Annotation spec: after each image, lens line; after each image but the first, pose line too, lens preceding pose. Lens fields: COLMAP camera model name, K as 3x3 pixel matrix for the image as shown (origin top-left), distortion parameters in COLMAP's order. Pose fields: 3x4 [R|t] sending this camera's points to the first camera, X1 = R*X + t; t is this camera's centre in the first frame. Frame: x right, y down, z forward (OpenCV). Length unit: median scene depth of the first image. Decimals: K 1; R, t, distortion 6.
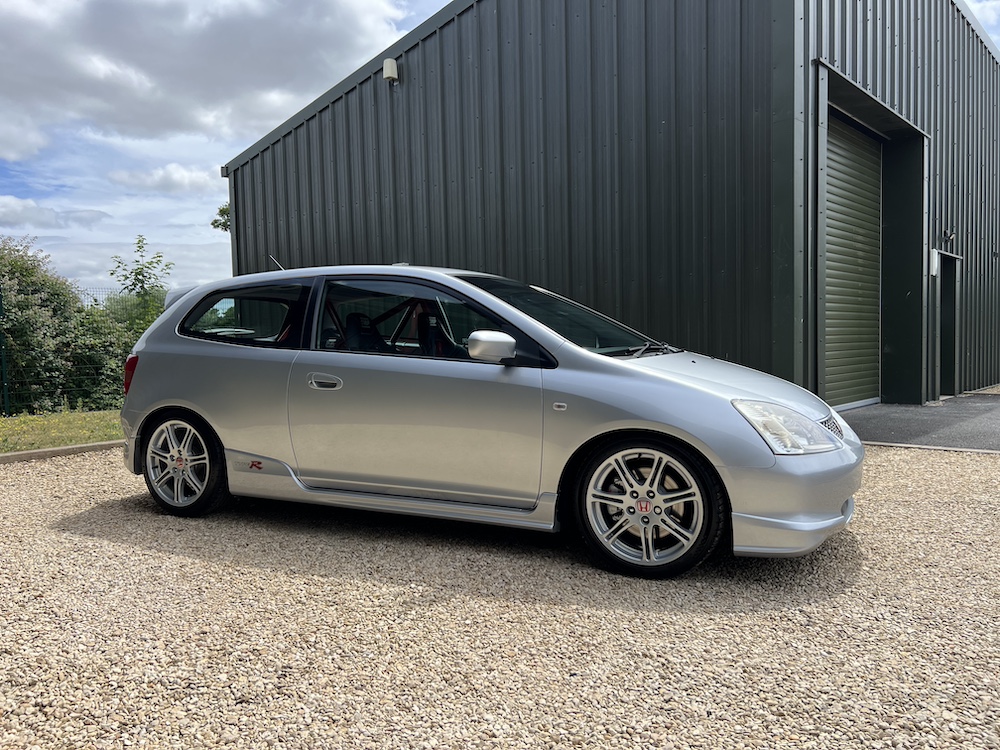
lens RADIAL K [[757.5, 0, 494.8], [0, 757.5, 373.3], [0, 0, 1]] dist [0.036208, -0.041934]
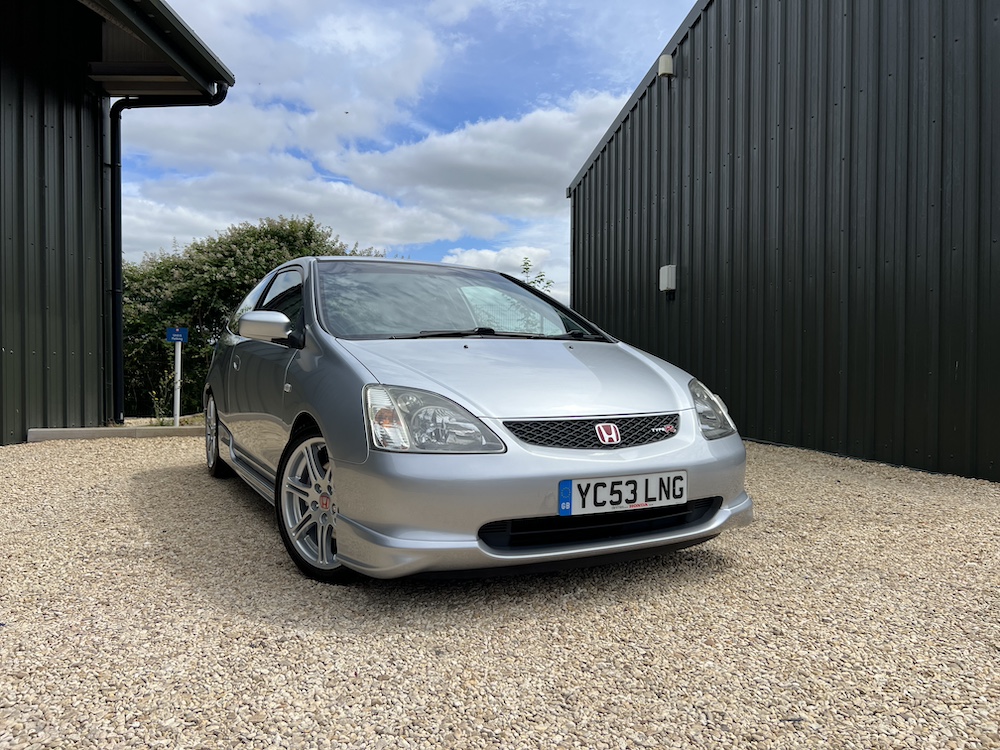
lens RADIAL K [[757.5, 0, 513.8], [0, 757.5, 363.4], [0, 0, 1]] dist [0.036208, -0.041934]
pose [[0.825863, 0.015017, -0.563670, 0.835547], [-0.034091, 0.999146, -0.023330, 0.023890], [0.562839, 0.038484, 0.825670, 0.362072]]
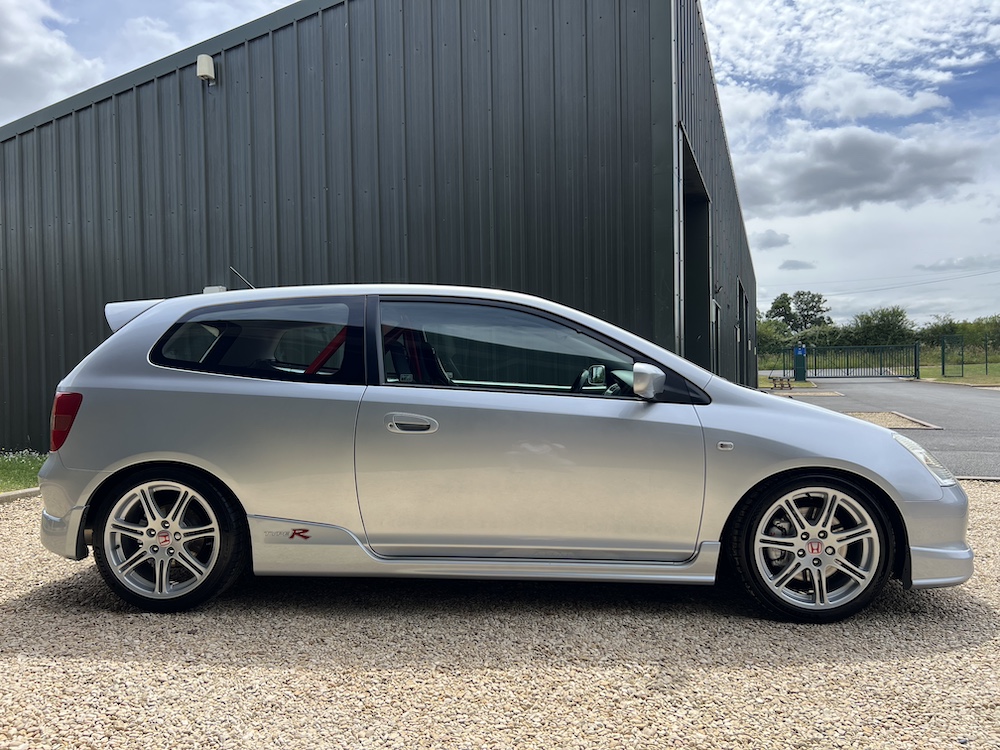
lens RADIAL K [[757.5, 0, 499.3], [0, 757.5, 376.3], [0, 0, 1]] dist [0.036208, -0.041934]
pose [[0.921529, 0.005999, 0.388263, -0.516454], [0.012046, 0.998958, -0.044026, -0.003516], [-0.388122, 0.045249, 0.920496, 0.244067]]
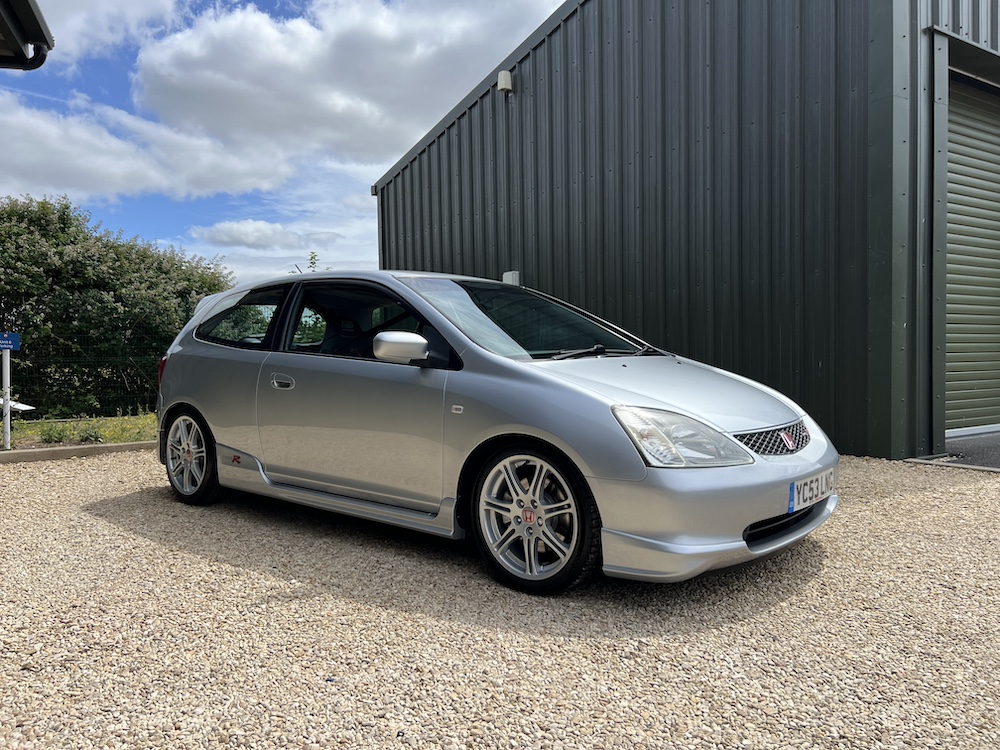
lens RADIAL K [[757.5, 0, 501.2], [0, 757.5, 371.2], [0, 0, 1]] dist [0.036208, -0.041934]
pose [[0.967194, 0.011536, -0.253778, 0.377612], [-0.015736, 0.999771, -0.014523, 0.008505], [0.253553, 0.018040, 0.967153, 0.073847]]
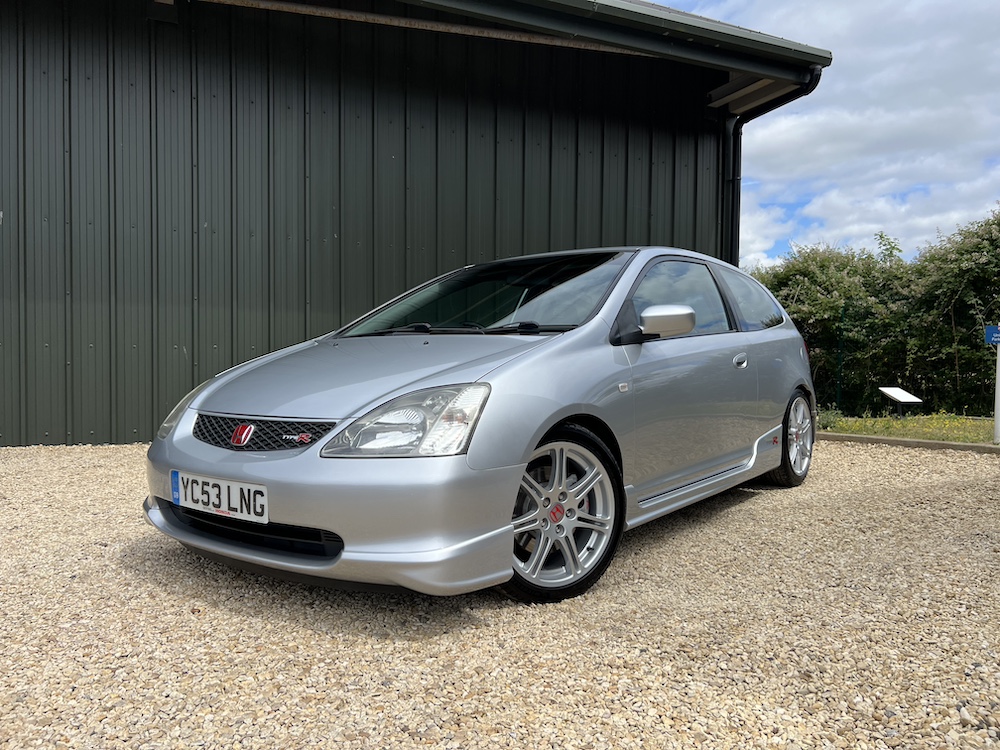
lens RADIAL K [[757.5, 0, 505.3], [0, 757.5, 373.7], [0, 0, 1]] dist [0.036208, -0.041934]
pose [[-0.170059, 0.027662, -0.985046, 1.164614], [-0.037704, 0.998691, 0.034554, -0.020159], [0.984712, 0.043016, -0.168793, 1.428612]]
